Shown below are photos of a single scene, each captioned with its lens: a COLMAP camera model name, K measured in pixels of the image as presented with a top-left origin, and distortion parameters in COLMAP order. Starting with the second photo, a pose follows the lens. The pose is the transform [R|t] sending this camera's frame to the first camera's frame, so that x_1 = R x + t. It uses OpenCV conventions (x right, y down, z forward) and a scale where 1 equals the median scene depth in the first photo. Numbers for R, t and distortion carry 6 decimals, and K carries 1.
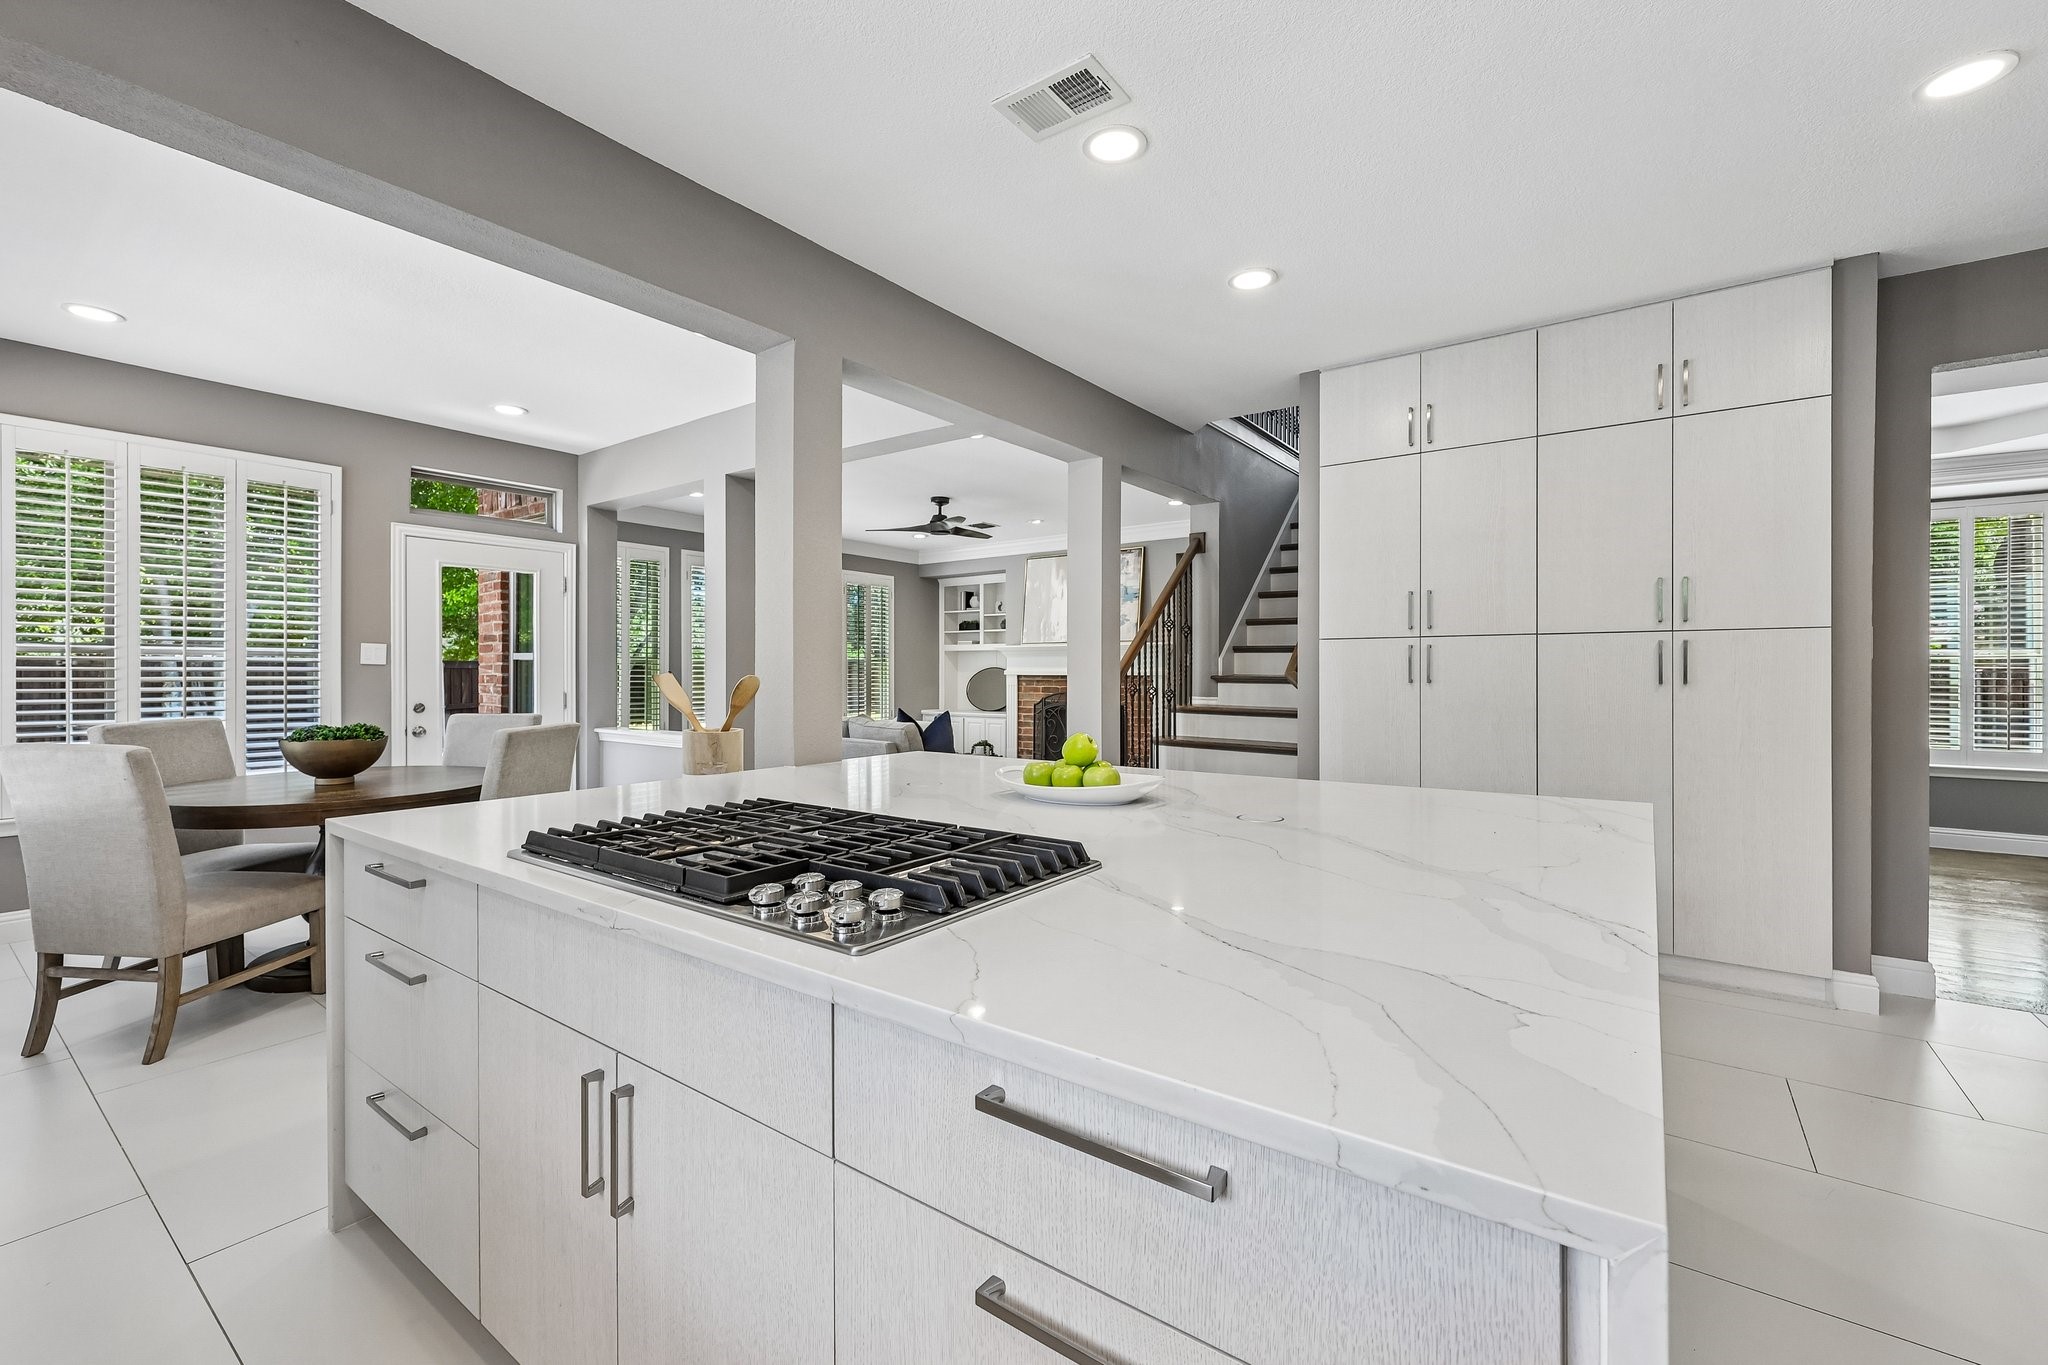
lens RADIAL K [[853.5, 0, 1025.3], [0, 853.5, 672.5], [0, 0, 1]] dist [0.001473, 0.000254]
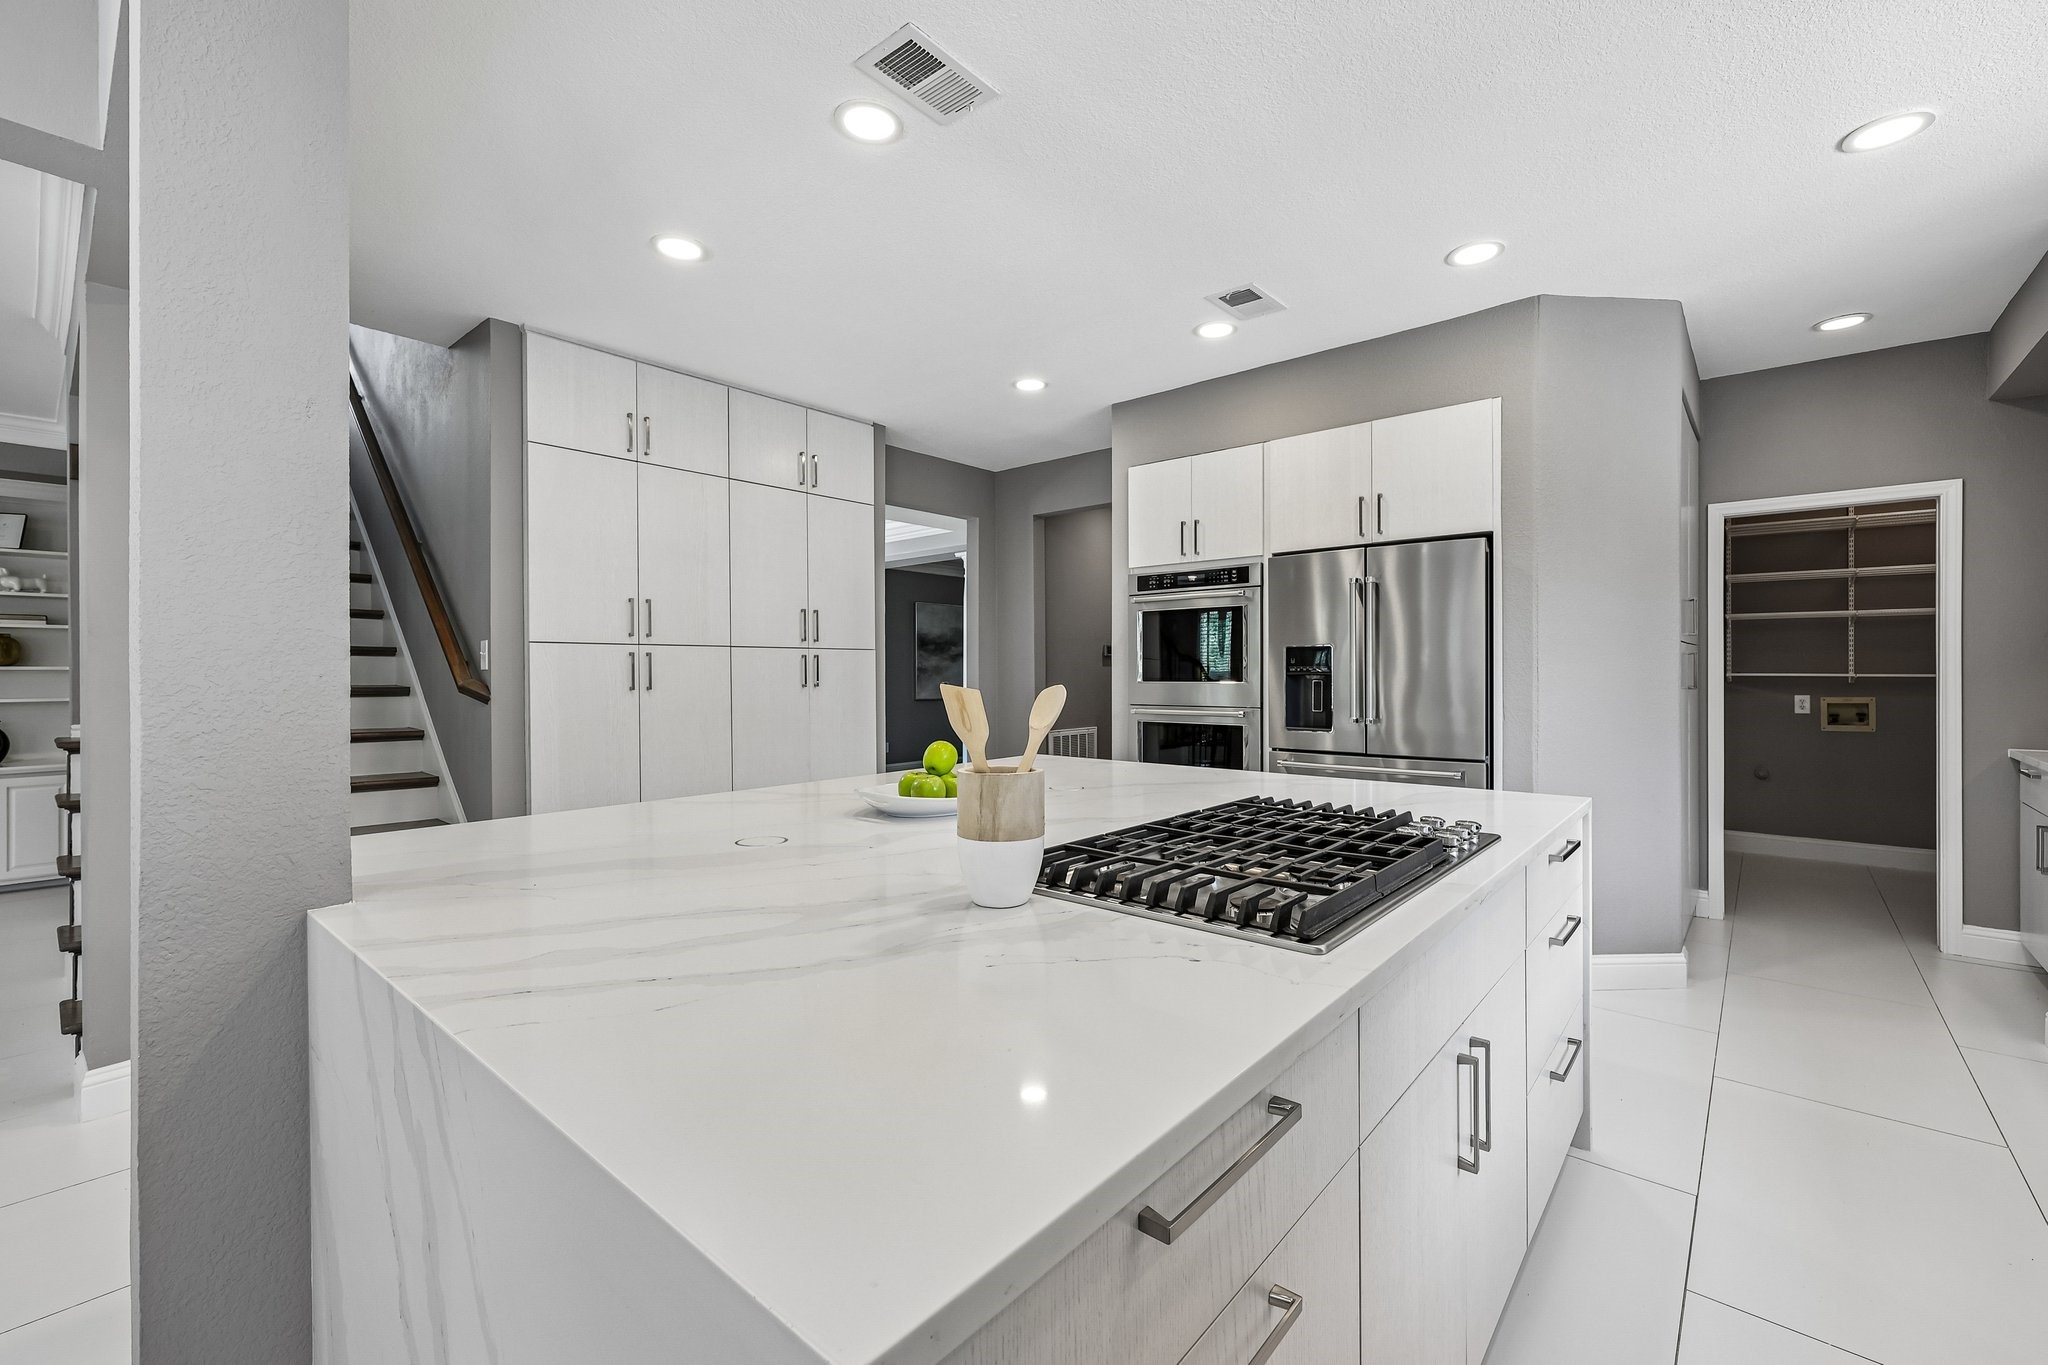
lens RADIAL K [[853.5, 0, 1025.6], [0, 853.5, 676.2], [0, 0, 1]] dist [0.001473, 0.000254]
pose [[0.078312, -0.004490, 0.996919, -0.509520], [0.008225, 0.999959, 0.003857, -0.003761], [-0.996895, 0.007898, 0.078346, 0.466943]]
